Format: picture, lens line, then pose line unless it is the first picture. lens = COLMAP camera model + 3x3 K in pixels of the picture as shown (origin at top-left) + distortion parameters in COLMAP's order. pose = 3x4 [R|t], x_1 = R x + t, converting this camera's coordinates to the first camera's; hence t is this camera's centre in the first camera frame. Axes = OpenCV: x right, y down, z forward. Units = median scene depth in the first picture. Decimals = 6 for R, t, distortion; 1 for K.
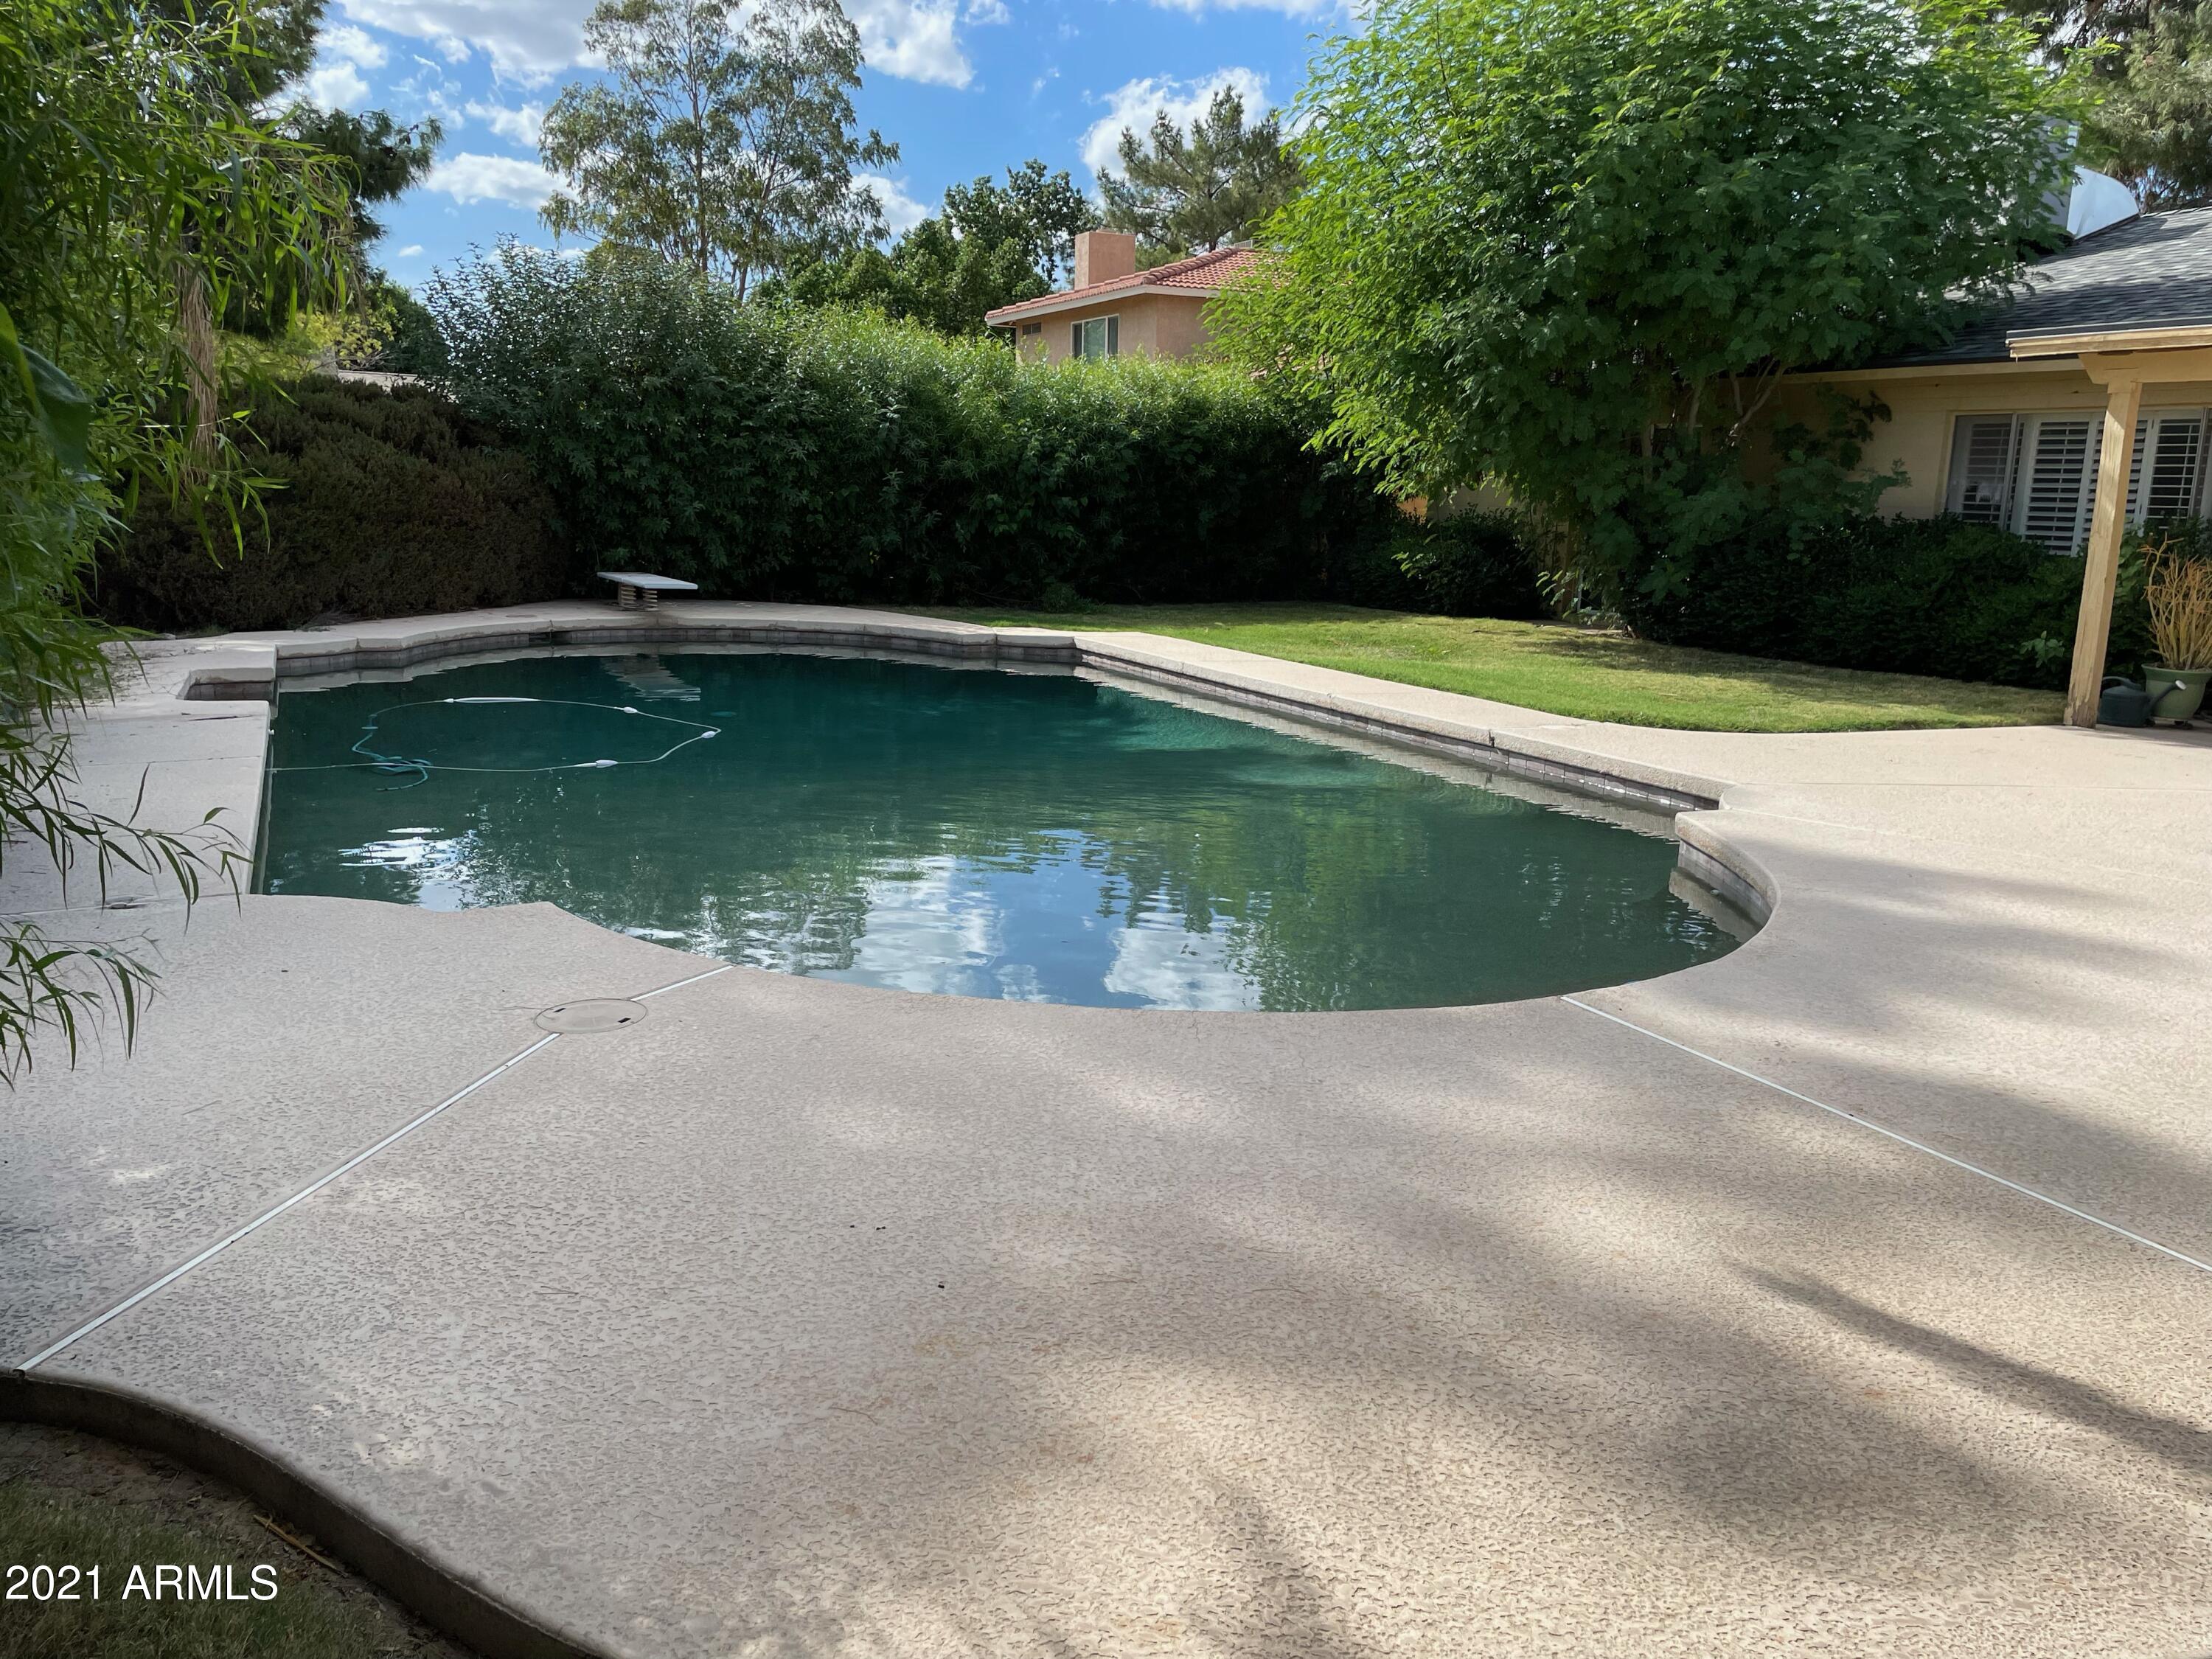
lens RADIAL K [[1664.8, 0, 1106.0], [0, 1664.8, 829.5], [0, 0, 1]] dist [0.072359, -0.089516]
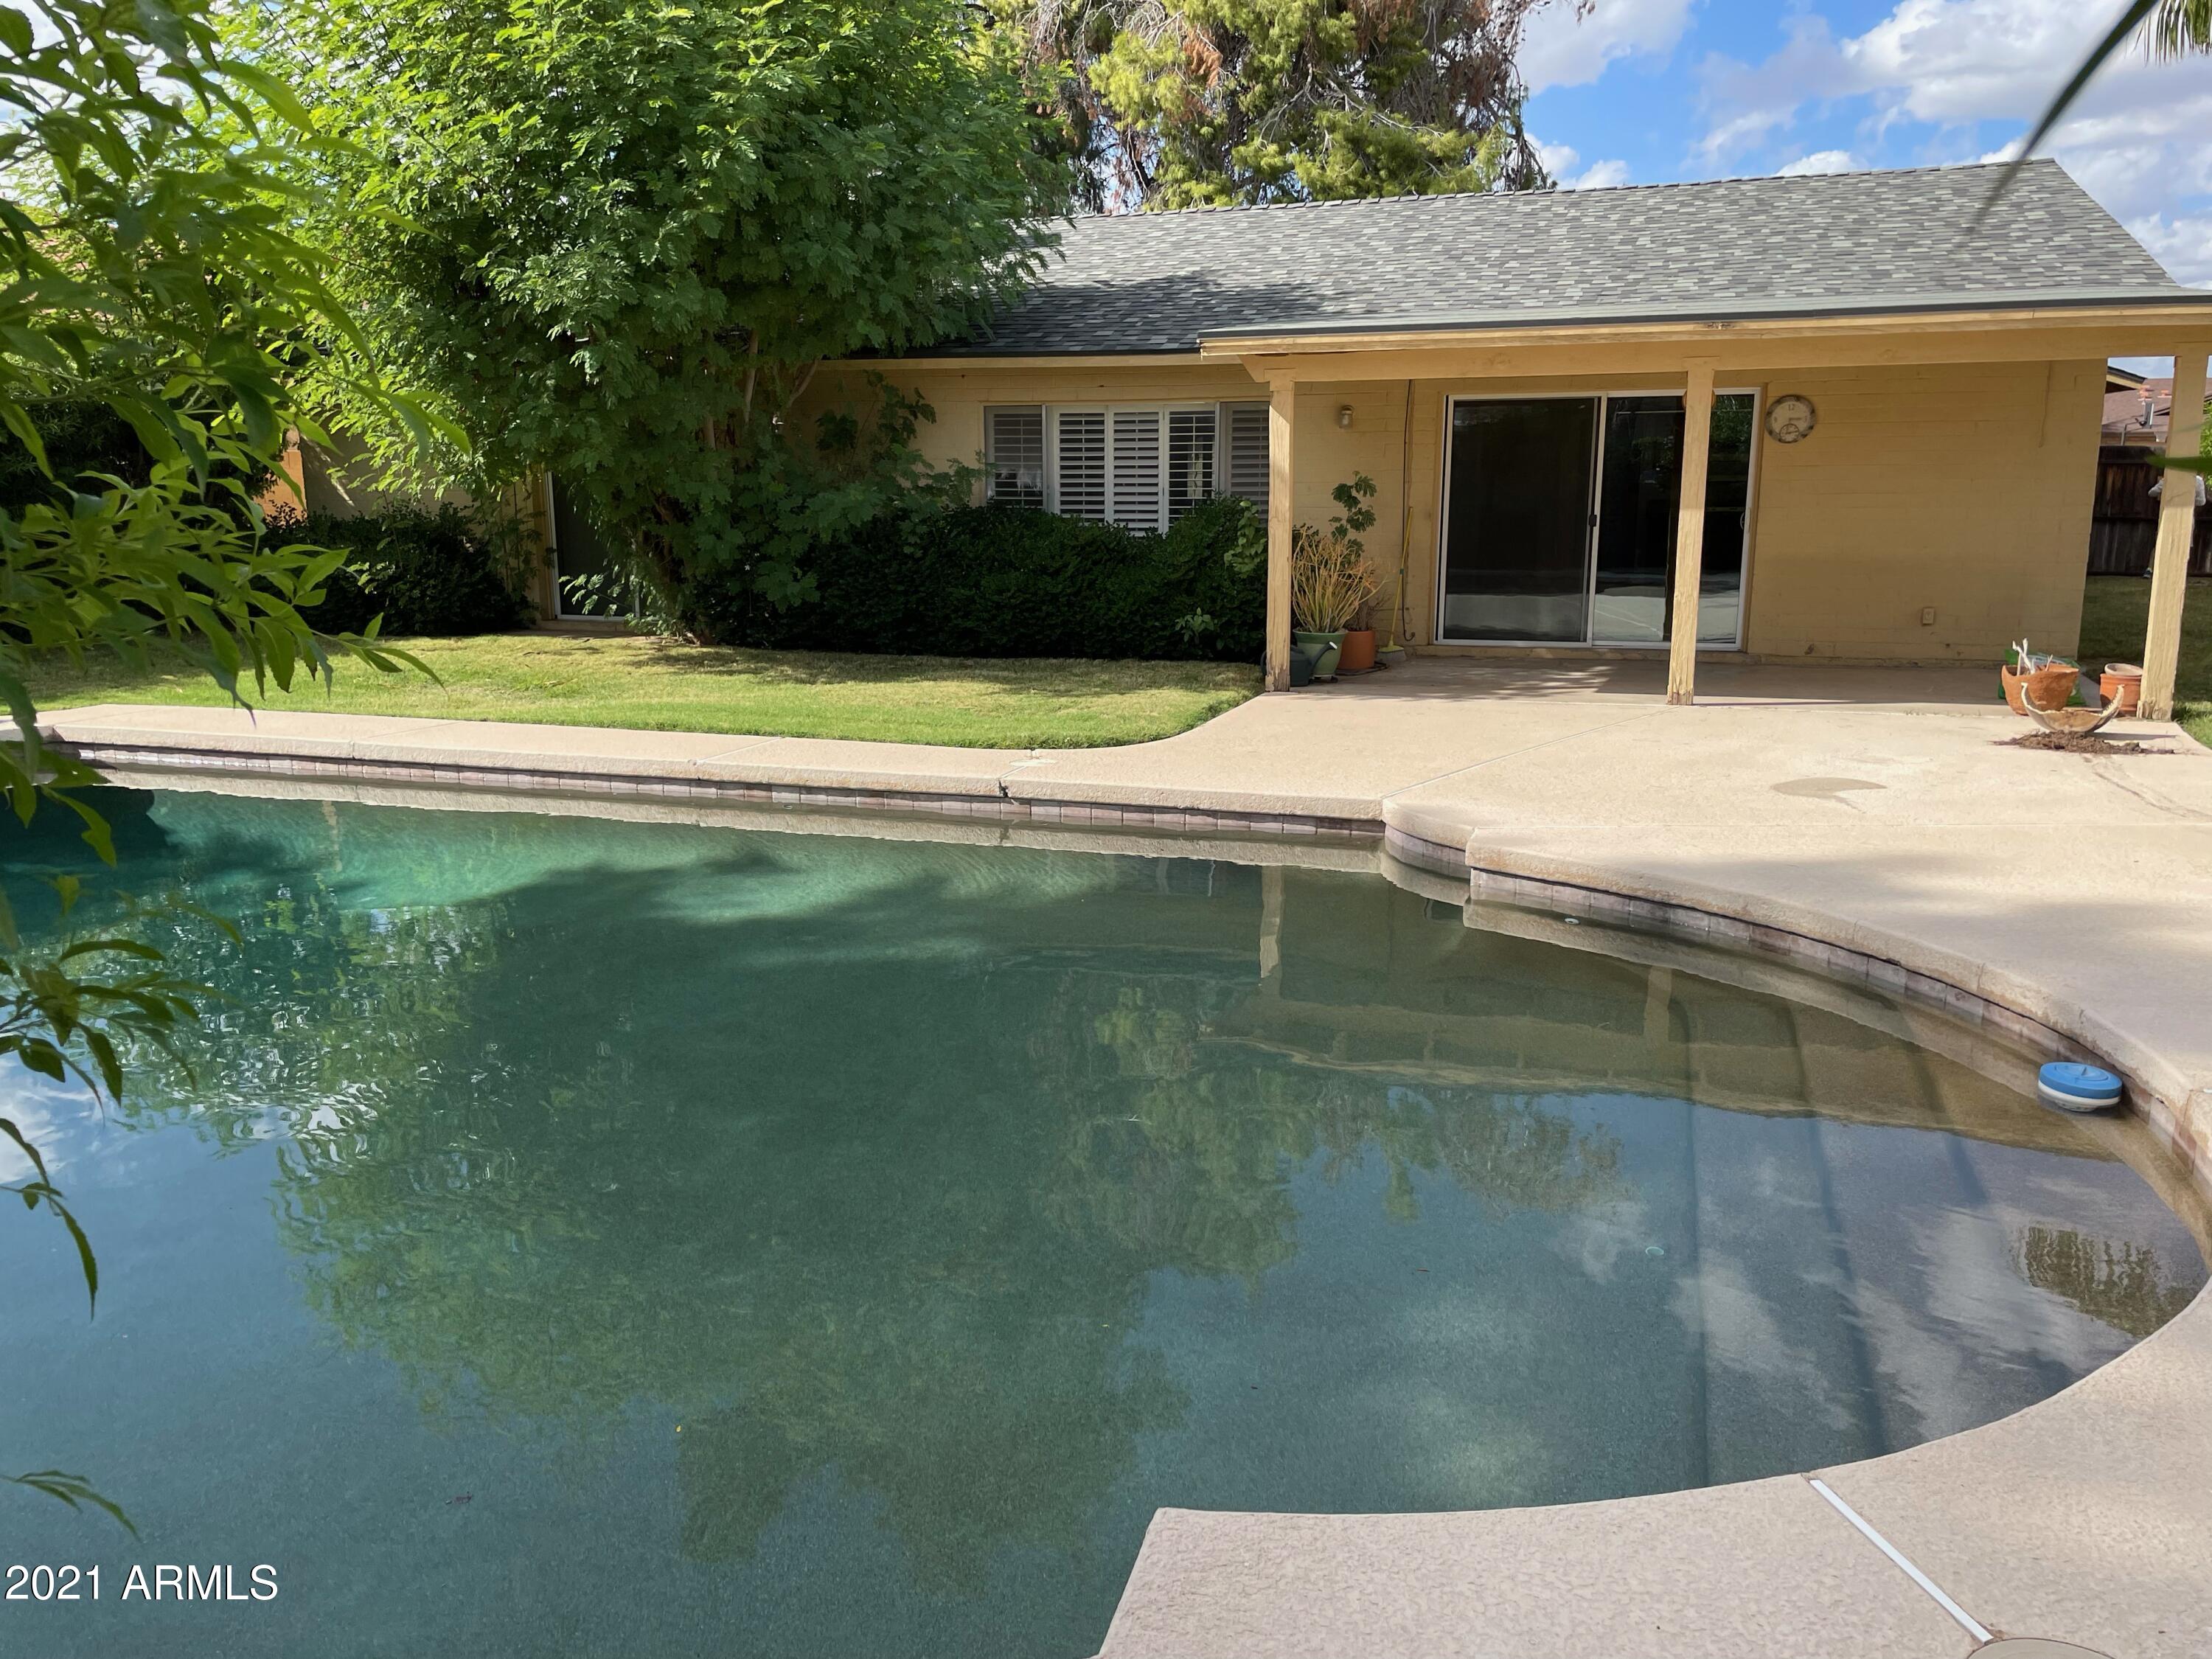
lens RADIAL K [[1664.8, 0, 1106.0], [0, 1664.8, 829.5], [0, 0, 1]] dist [0.072359, -0.089516]
pose [[0.669802, -0.178345, 0.720804, -0.298387], [0.166102, 0.982116, 0.088651, -0.084830], [-0.723723, 0.060348, 0.687446, 0.317458]]
